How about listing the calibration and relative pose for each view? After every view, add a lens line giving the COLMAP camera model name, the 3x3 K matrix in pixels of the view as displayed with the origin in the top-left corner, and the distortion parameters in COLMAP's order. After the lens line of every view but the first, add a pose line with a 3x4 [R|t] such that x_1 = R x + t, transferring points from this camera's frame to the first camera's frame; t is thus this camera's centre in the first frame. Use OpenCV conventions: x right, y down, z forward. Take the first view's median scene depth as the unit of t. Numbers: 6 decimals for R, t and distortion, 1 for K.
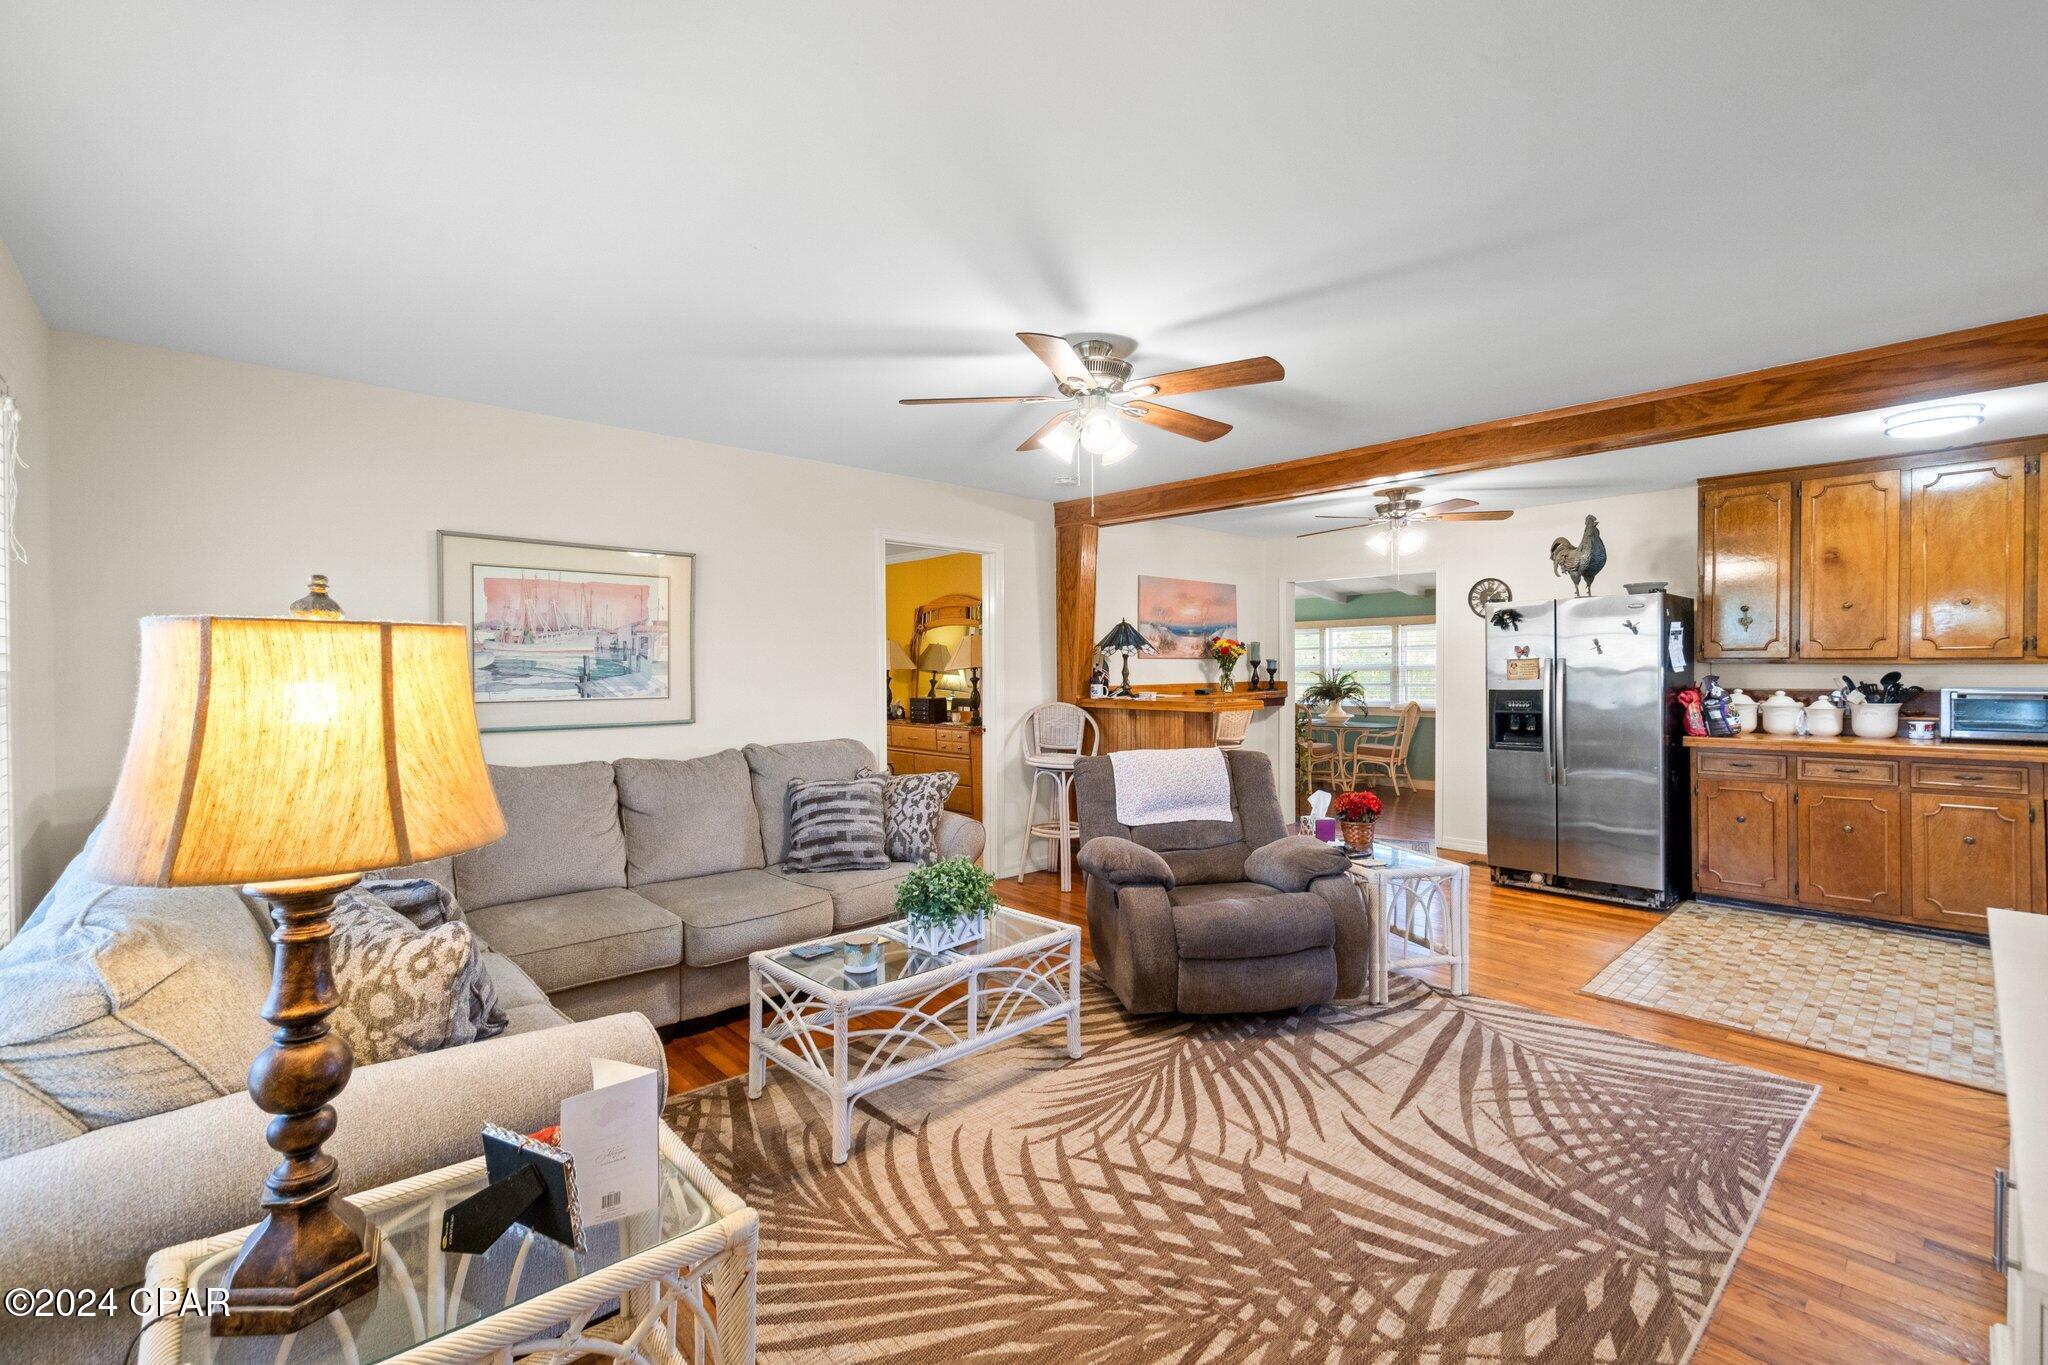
lens RADIAL K [[878.4, 0, 1024.6], [0, 878.4, 667.0], [0, 0, 1]] dist [0.001521, 0.000955]
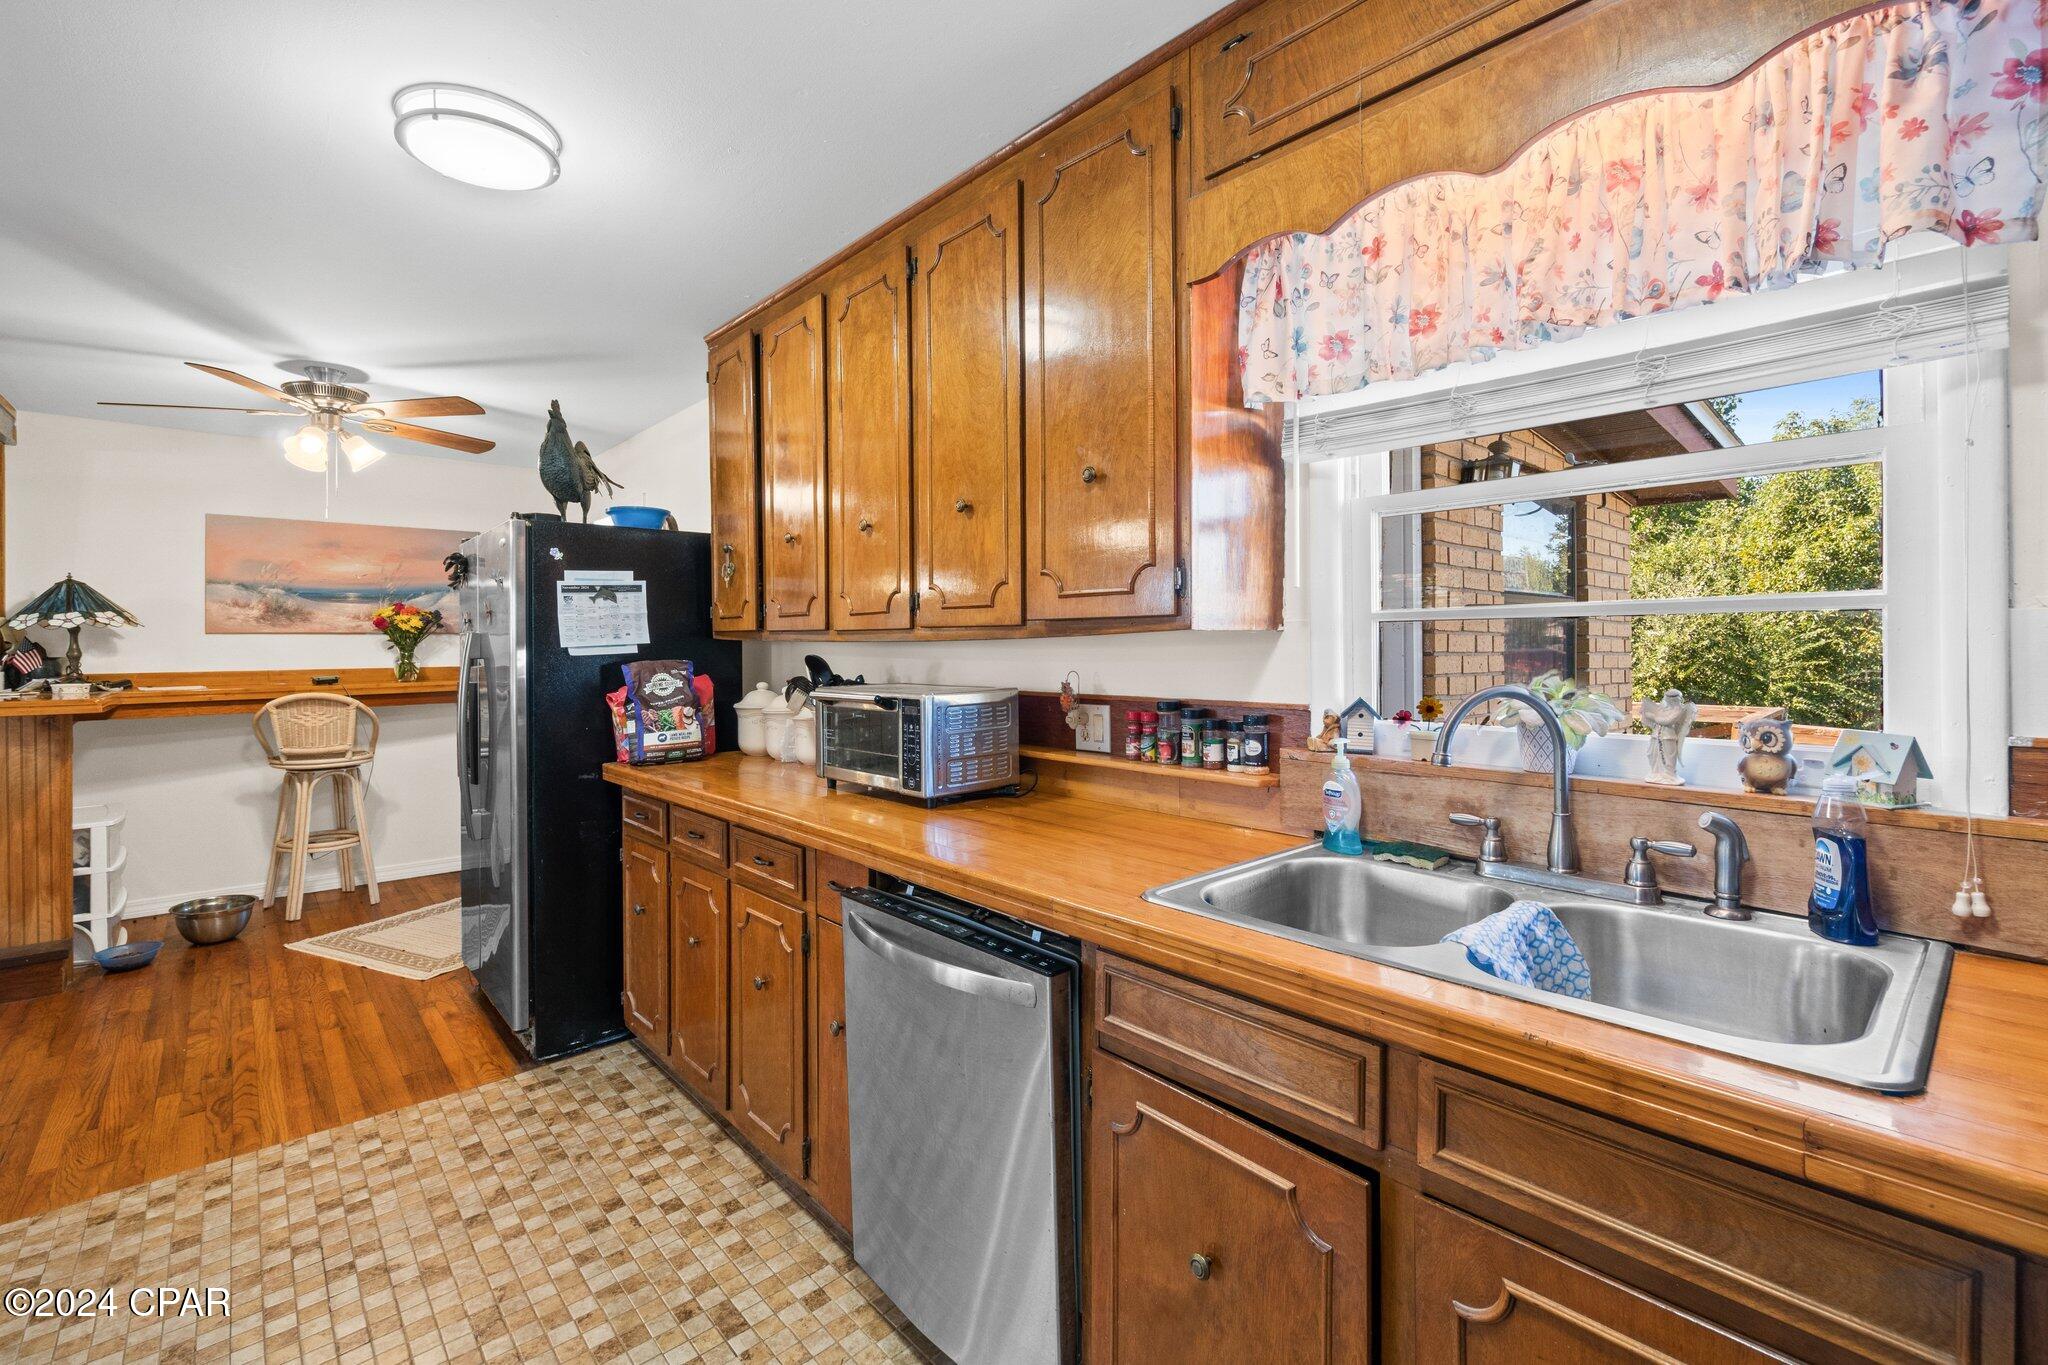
lens RADIAL K [[898.7, 0, 1016.3], [0, 898.7, 646.3], [0, 0, 1]] dist [-0.001685, 0.000401]
pose [[0.999839, -0.001236, -0.017887, 1.745893], [0.001301, 0.999993, 0.003617, -0.003291], [0.017882, -0.003639, 0.999833, 0.677743]]
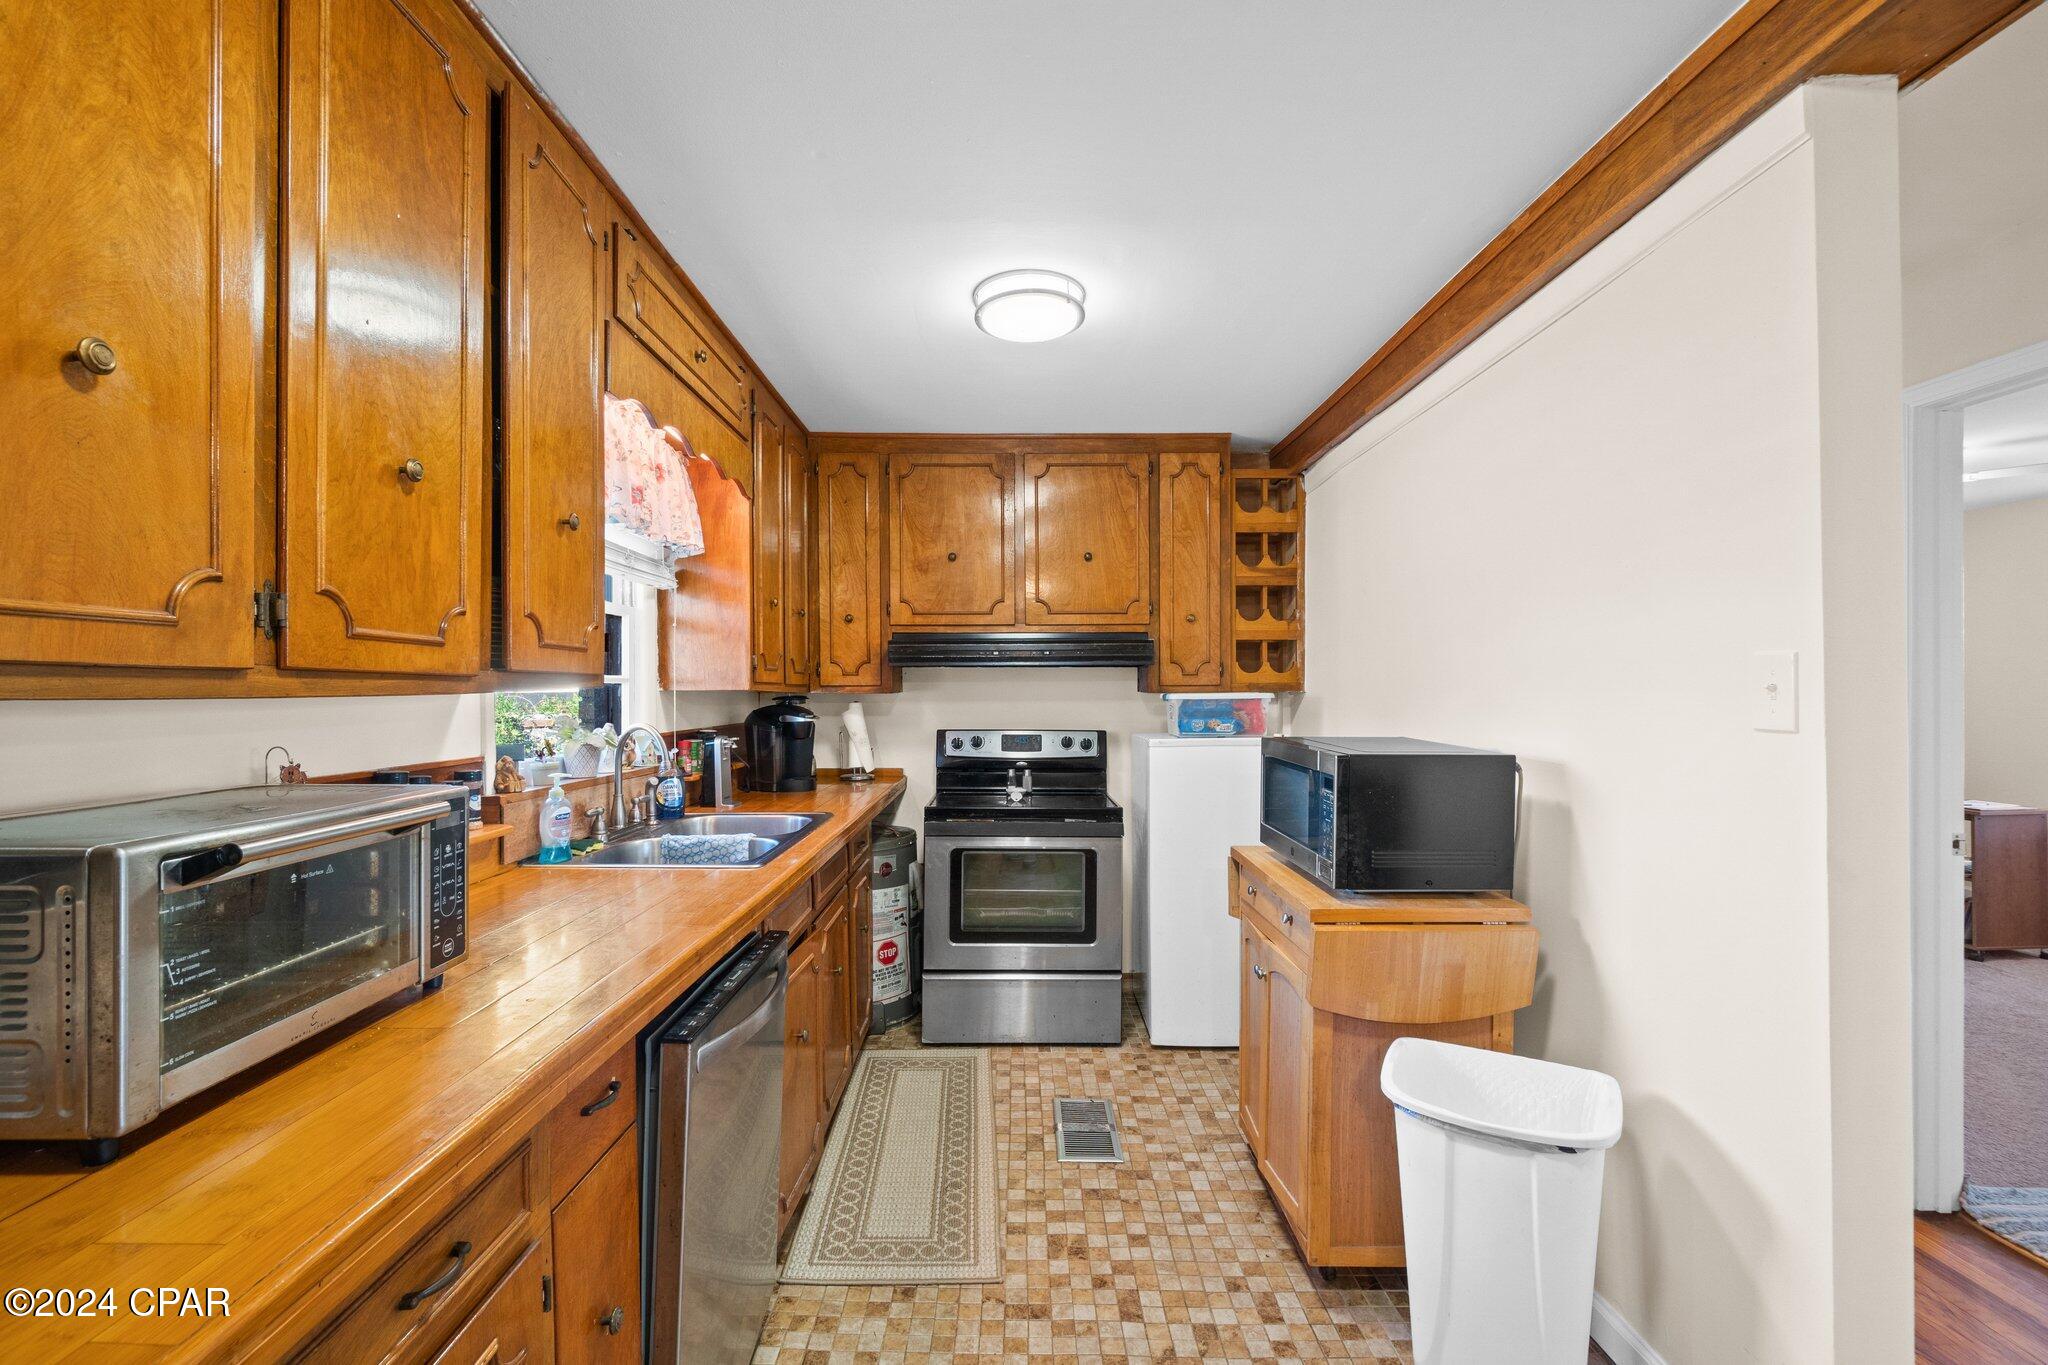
lens RADIAL K [[881.1, 0, 1011.0], [0, 881.1, 697.9], [0, 0, 1]] dist [-0.002088, -0.000250]
pose [[-0.734766, 0.001564, 0.678319, 1.197914], [0.003901, 0.999991, 0.001921, -0.004129], [-0.678310, 0.004057, -0.734765, 1.505303]]
